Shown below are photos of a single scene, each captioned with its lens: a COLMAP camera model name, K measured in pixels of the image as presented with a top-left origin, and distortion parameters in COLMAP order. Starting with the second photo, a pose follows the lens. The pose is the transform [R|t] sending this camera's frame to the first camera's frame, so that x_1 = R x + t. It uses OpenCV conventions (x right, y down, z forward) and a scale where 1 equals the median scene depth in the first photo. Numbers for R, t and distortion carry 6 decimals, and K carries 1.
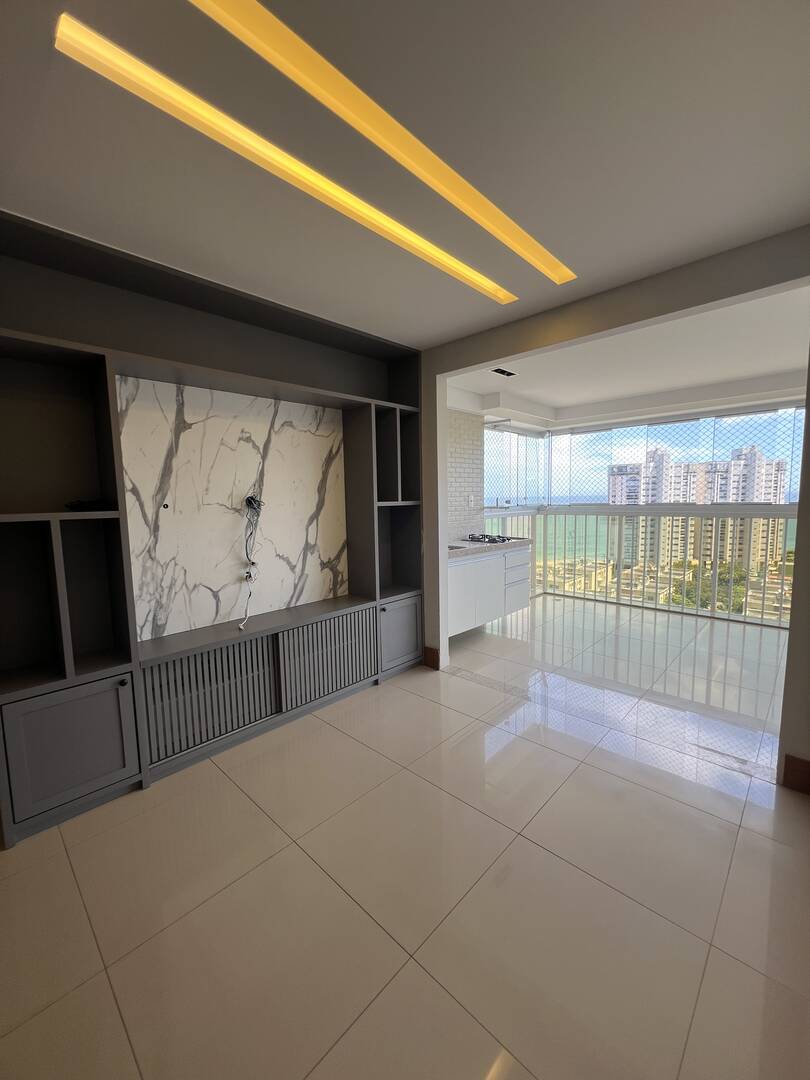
lens RADIAL K [[434.2, 0, 406.4], [0, 434.2, 541.8], [0, 0, 1]] dist [-0.002609, 0.000633]
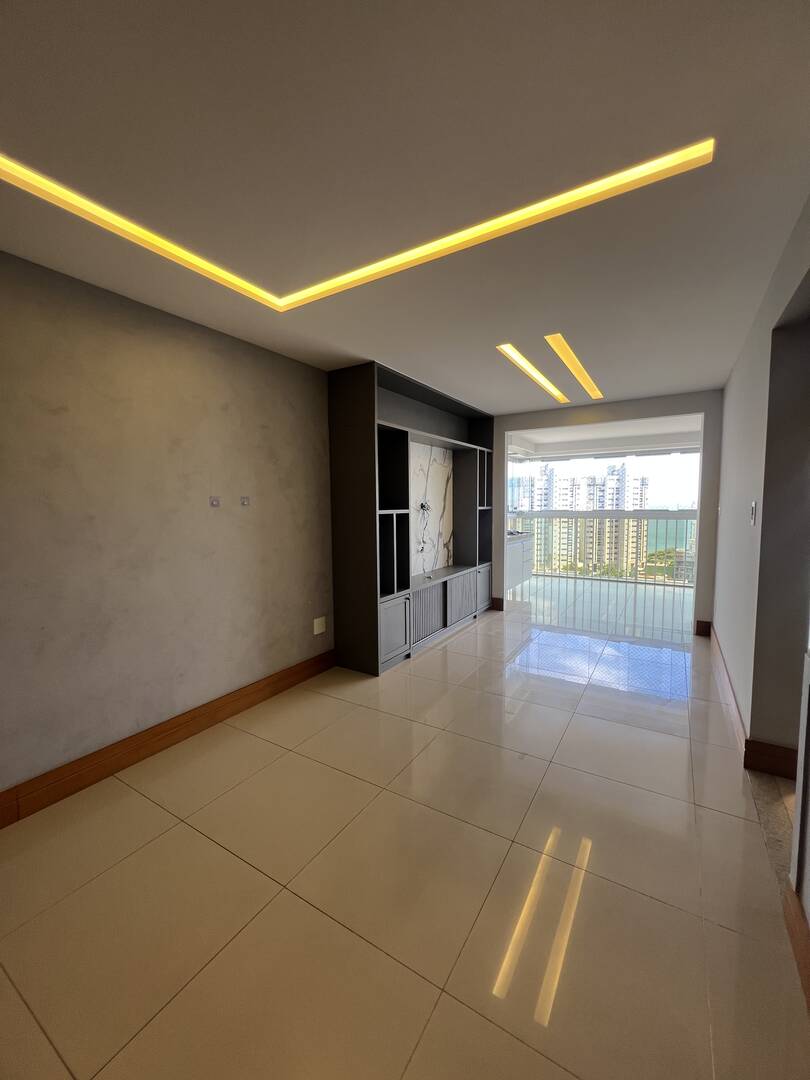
lens RADIAL K [[434.5, 0, 405.8], [0, 434.5, 538.9], [0, 0, 1]] dist [-0.002908, 0.000053]
pose [[0.978316, -0.007662, 0.206975, -0.383674], [0.012937, 0.999625, -0.024147, 0.038292], [-0.206713, 0.026301, 0.978048, -0.321611]]
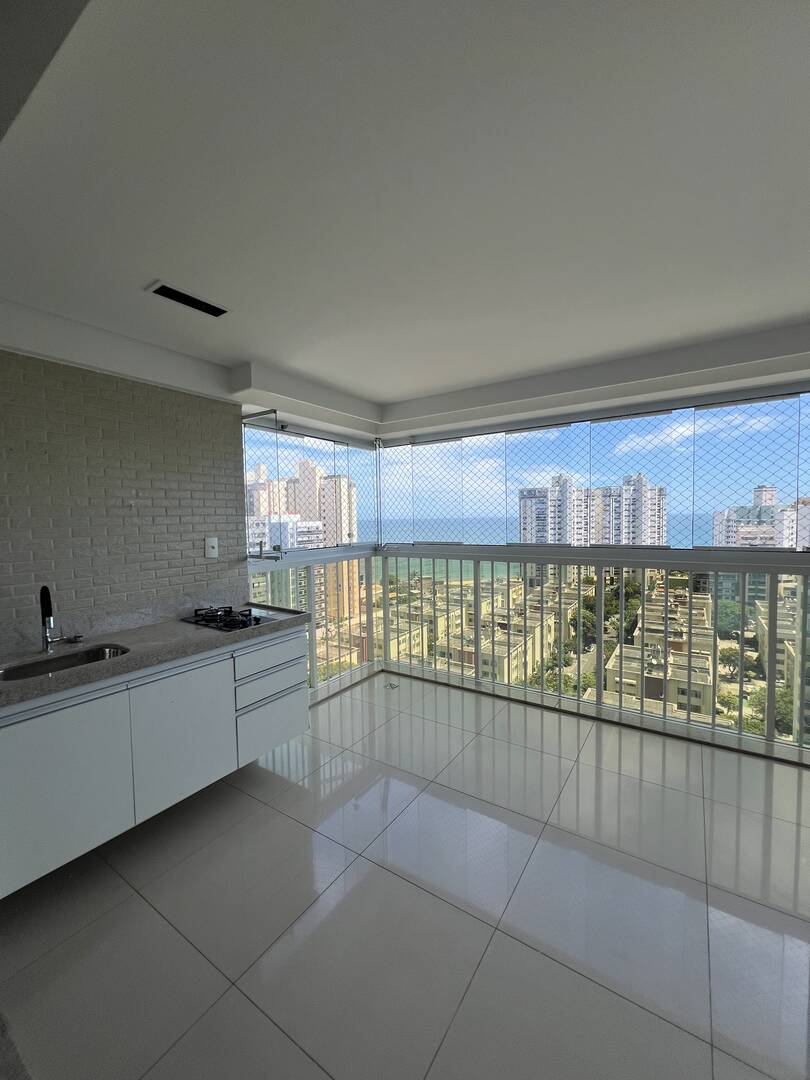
lens RADIAL K [[434.2, 0, 408.6], [0, 434.2, 540.3], [0, 0, 1]] dist [-0.002609, 0.000633]
pose [[0.983898, -0.008104, 0.178547, 0.267991], [0.017288, 0.998603, -0.049941, -0.061492], [-0.177893, 0.052224, 0.982663, 0.339343]]
